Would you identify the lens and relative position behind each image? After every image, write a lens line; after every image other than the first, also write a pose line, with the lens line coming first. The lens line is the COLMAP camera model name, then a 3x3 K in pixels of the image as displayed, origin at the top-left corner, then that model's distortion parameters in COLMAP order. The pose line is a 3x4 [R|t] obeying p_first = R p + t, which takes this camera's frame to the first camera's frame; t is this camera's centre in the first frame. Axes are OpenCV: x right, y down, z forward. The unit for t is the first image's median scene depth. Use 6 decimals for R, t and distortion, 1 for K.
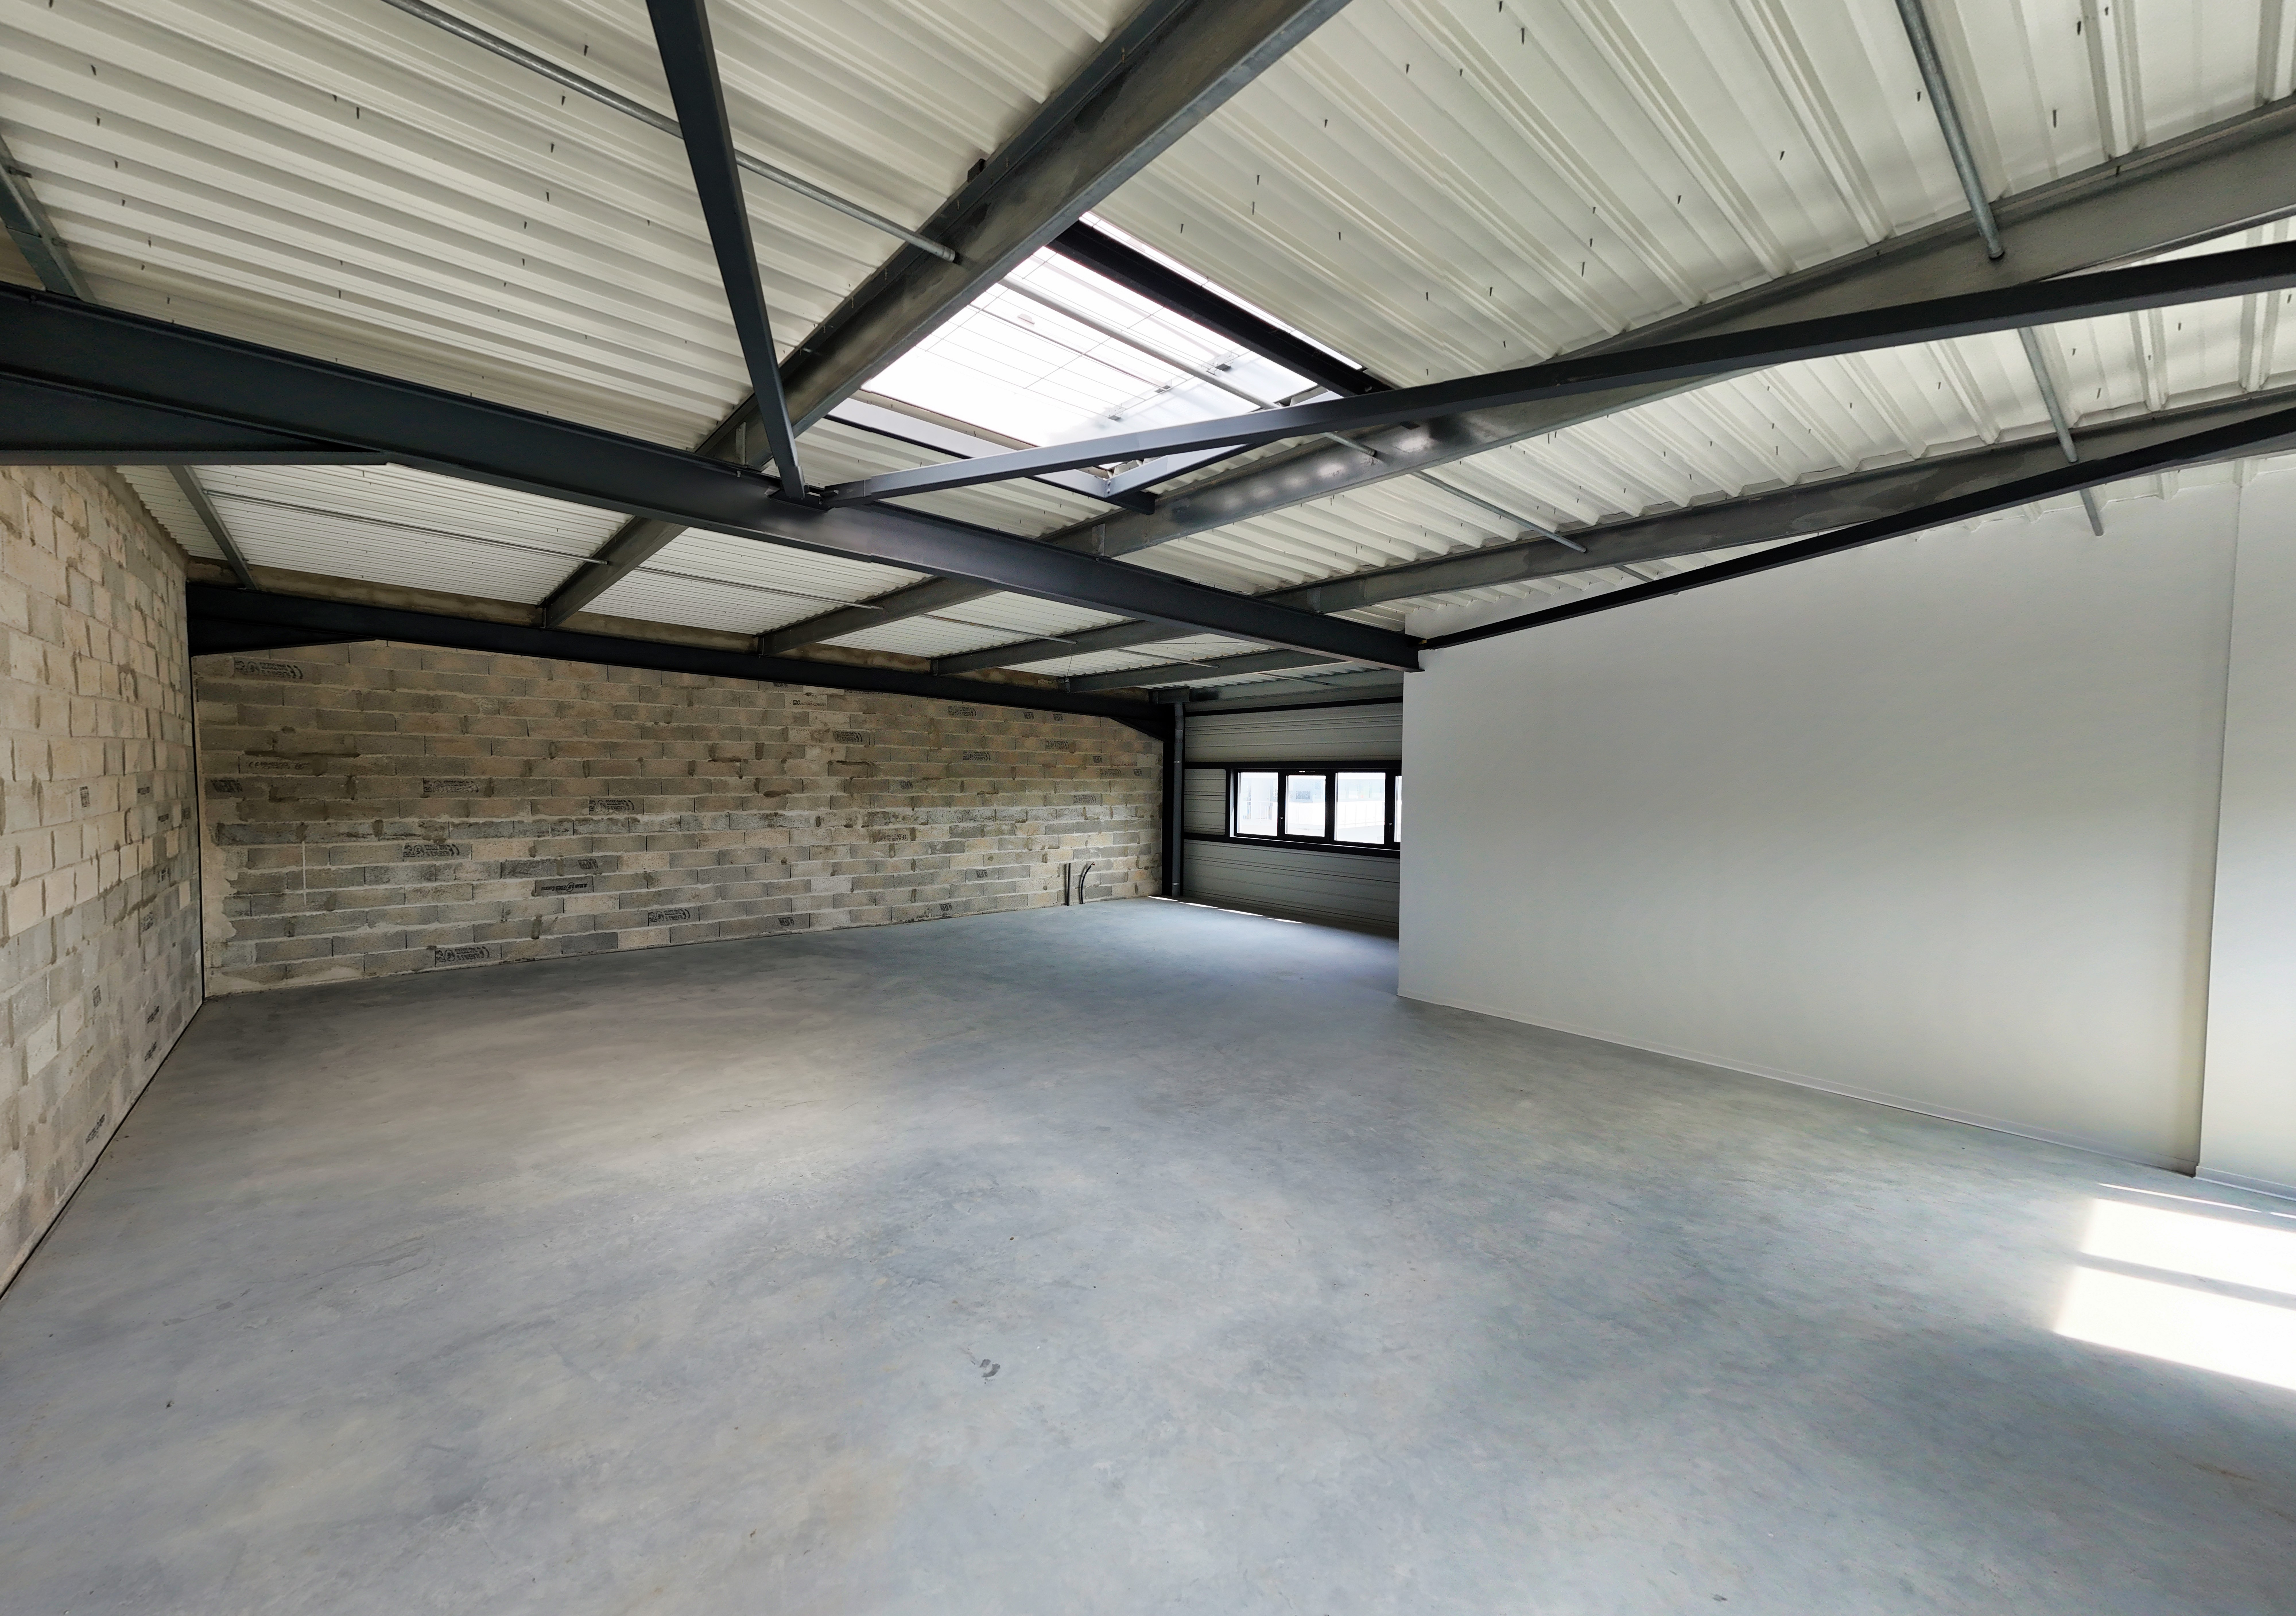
lens RADIAL K [[900.4, 0, 1139.3], [0, 900.4, 816.4], [0, 0, 1]] dist [-0.009305, 0.000536]
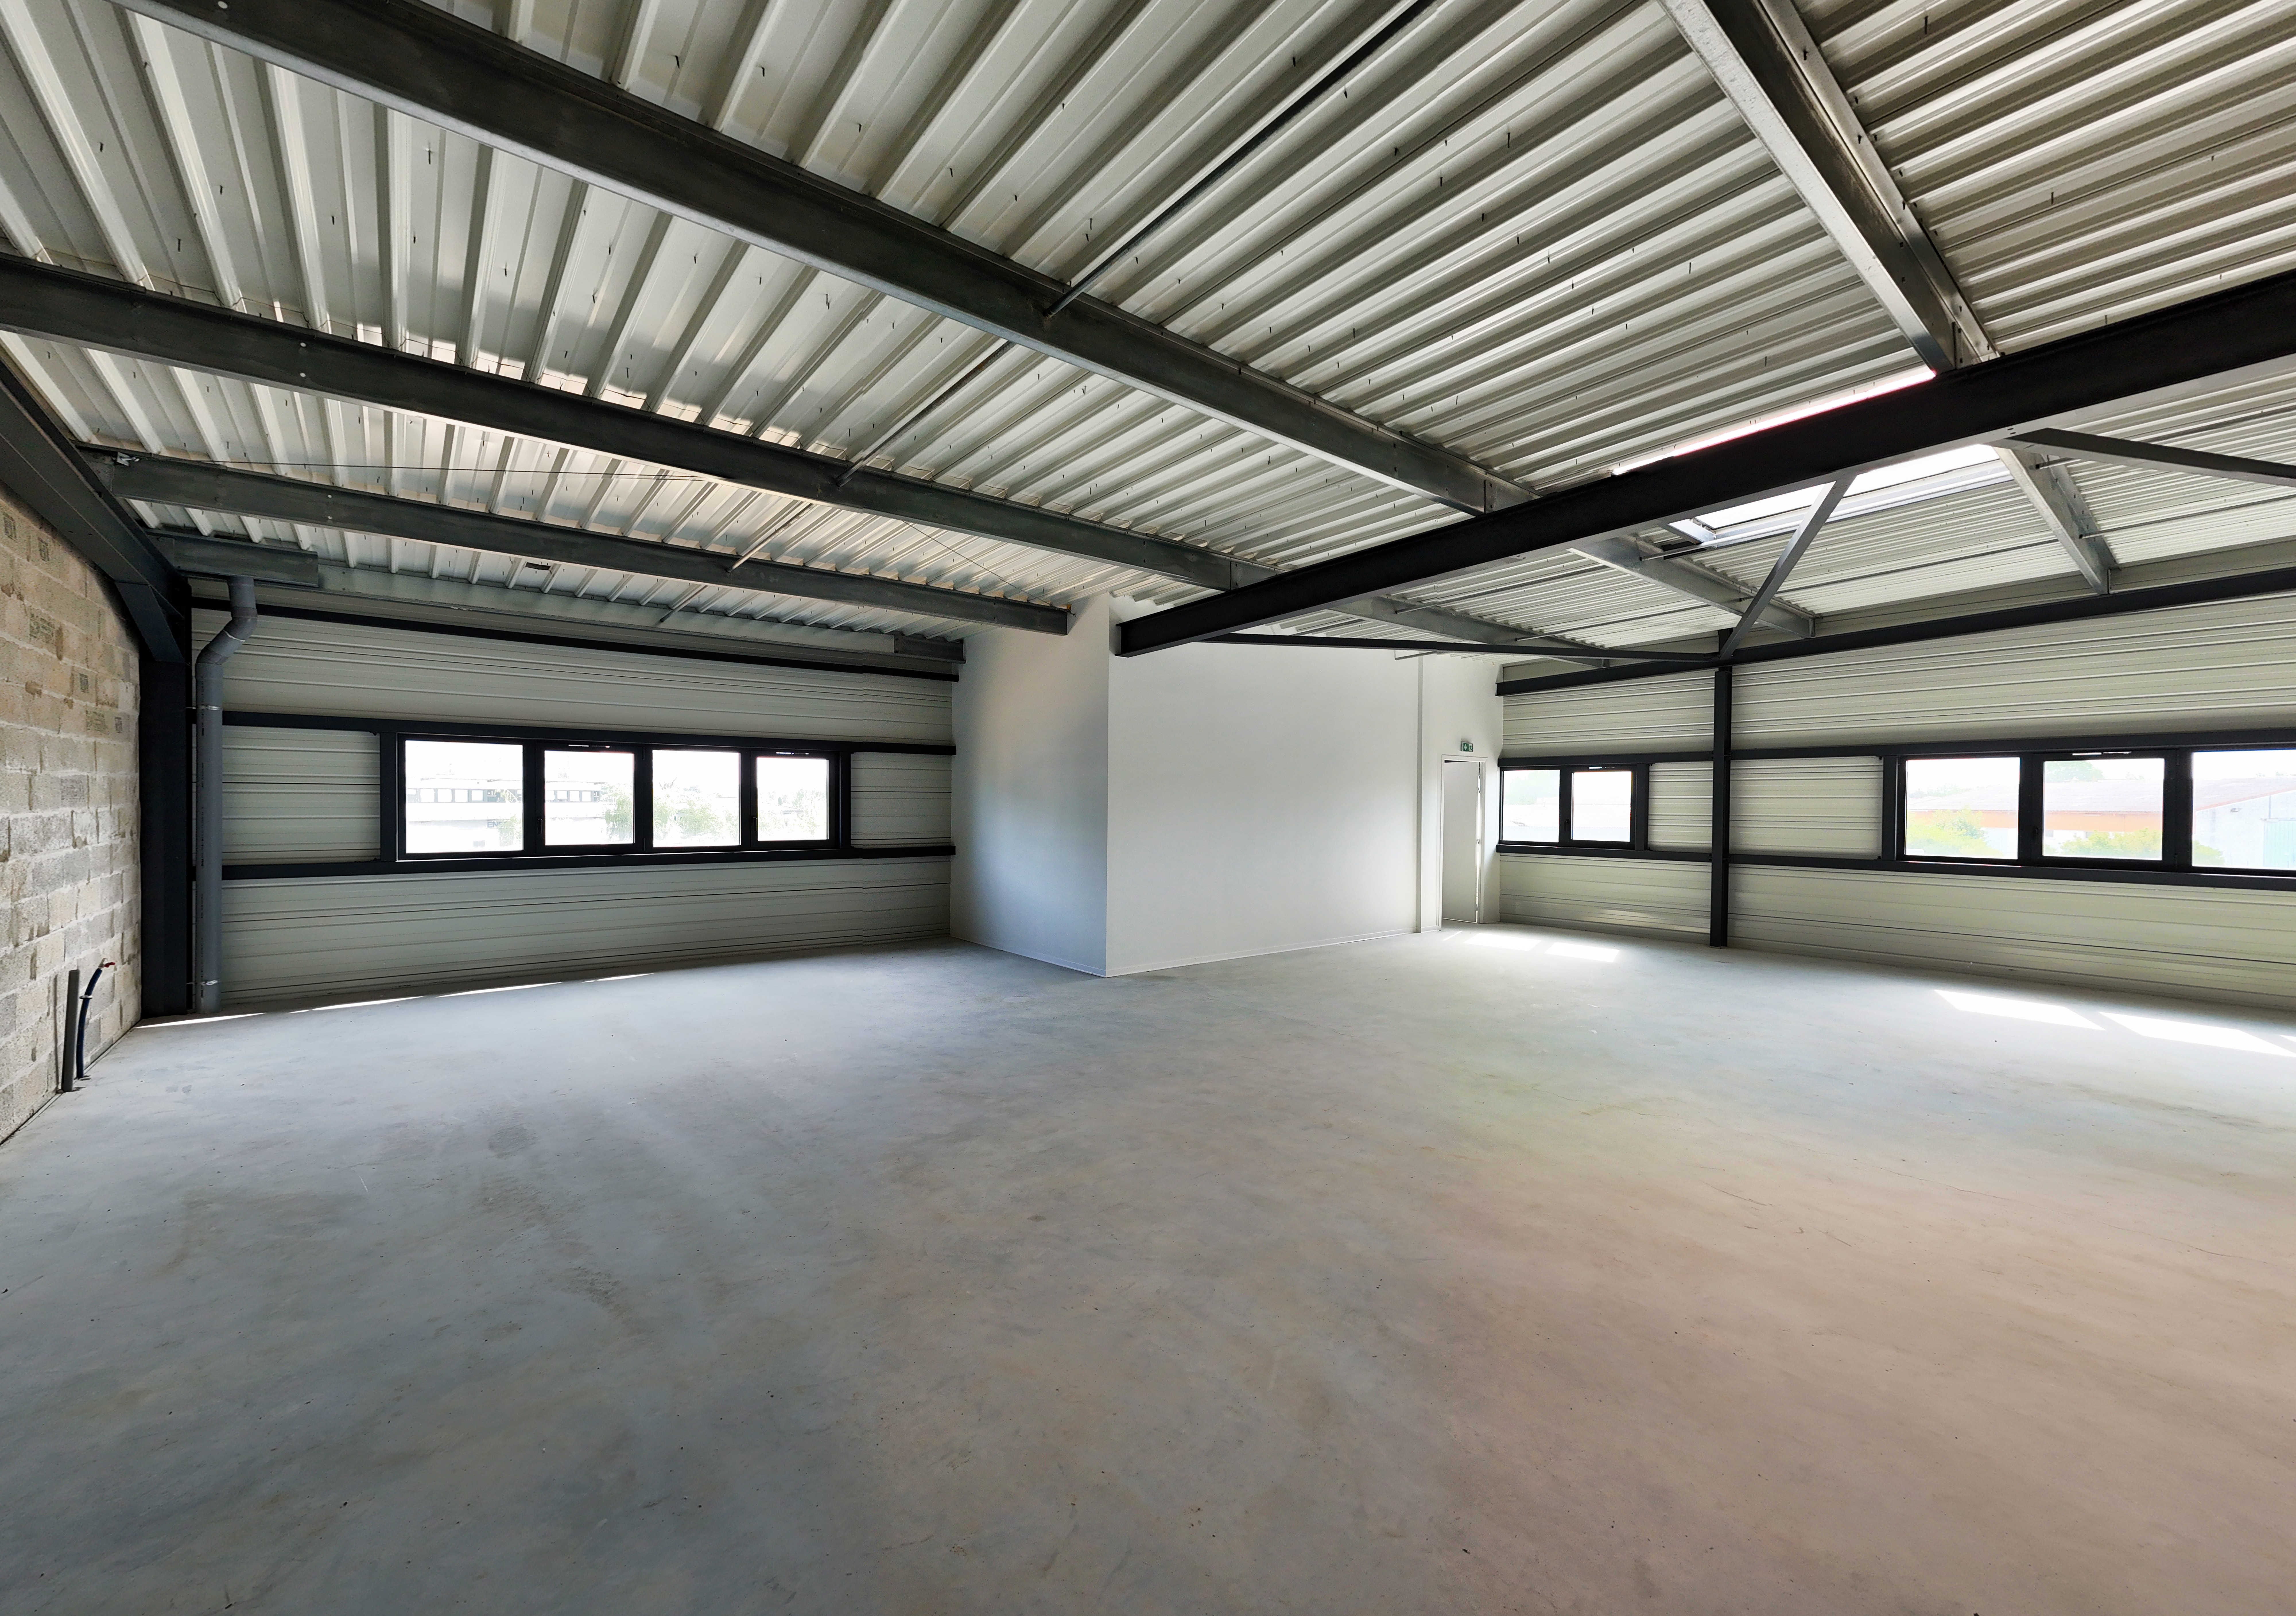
lens RADIAL K [[900.4, 0, 1139.3], [0, 900.4, 816.4], [0, 0, 1]] dist [-0.009305, 0.000536]
pose [[0.029842, -0.044366, 0.998570, -0.424117], [0.024398, 0.998749, 0.043645, -0.016504], [-0.999257, 0.023060, 0.030887, 0.544999]]
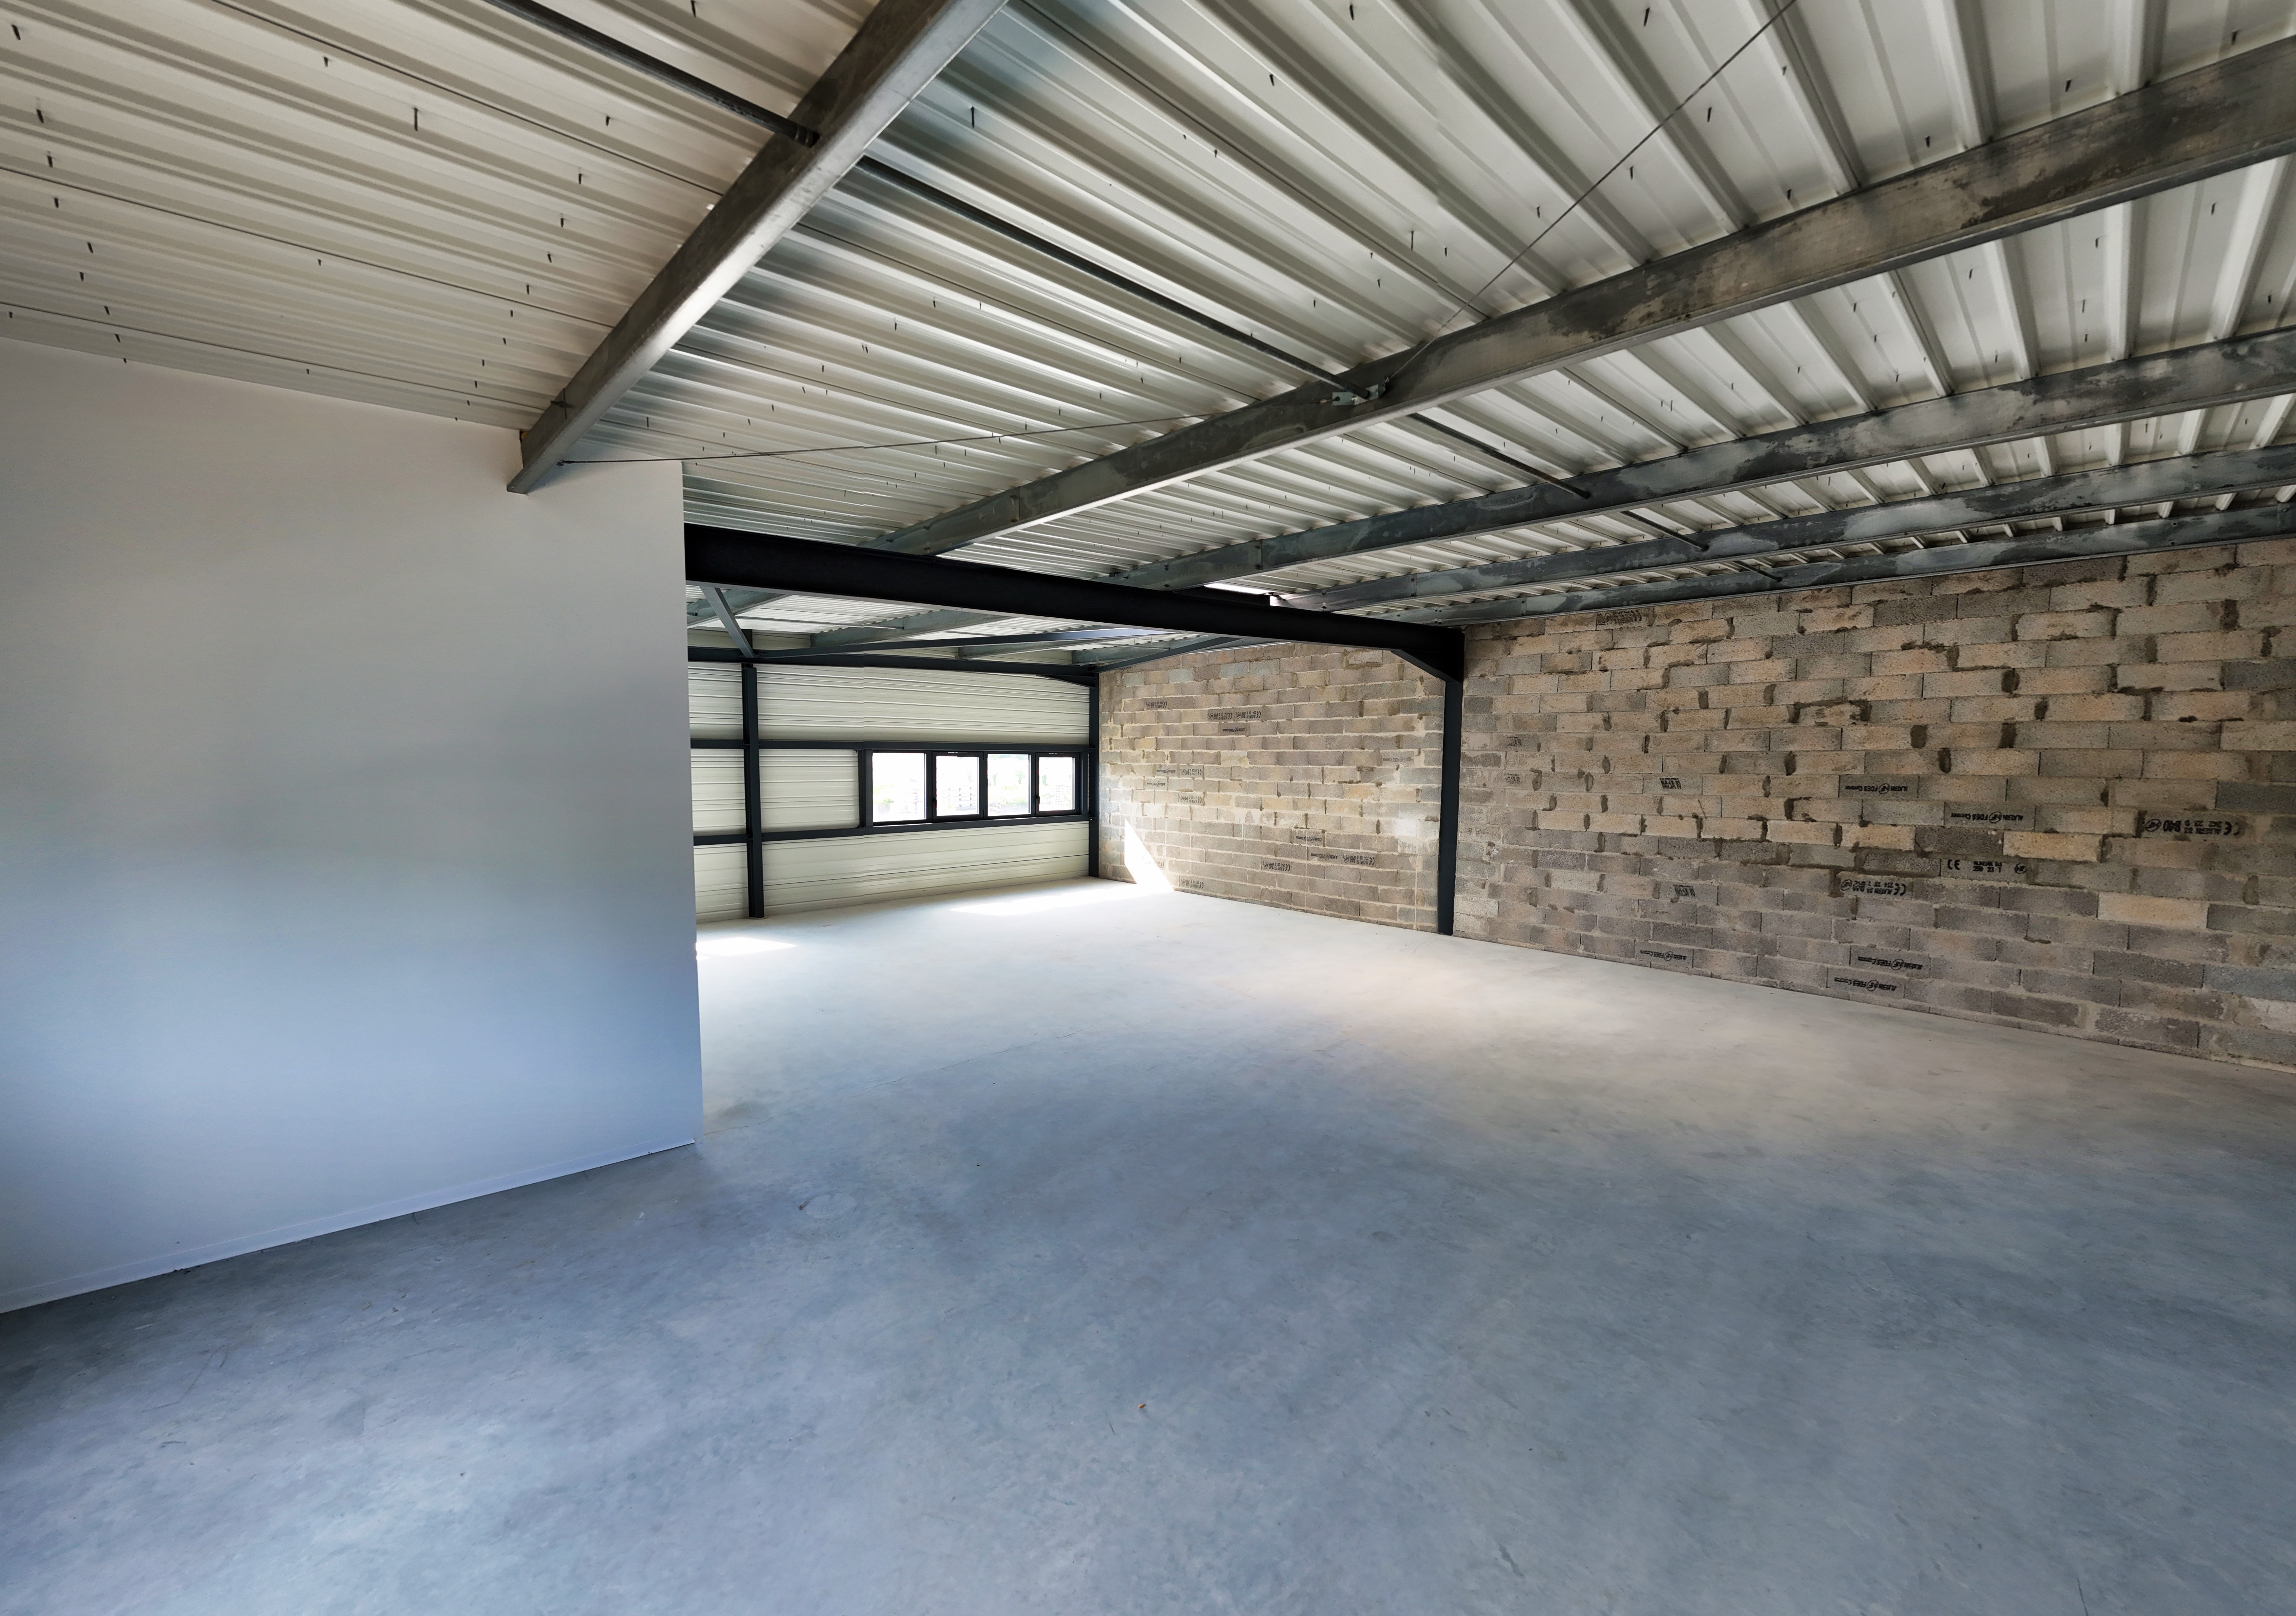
lens RADIAL K [[900.4, 0, 1139.3], [0, 900.4, 816.4], [0, 0, 1]] dist [-0.009305, 0.000536]
pose [[-0.997853, -0.028100, -0.059158, 0.038293], [-0.033532, 0.995108, 0.092930, -0.046881], [0.056257, 0.094714, -0.993914, 0.939874]]
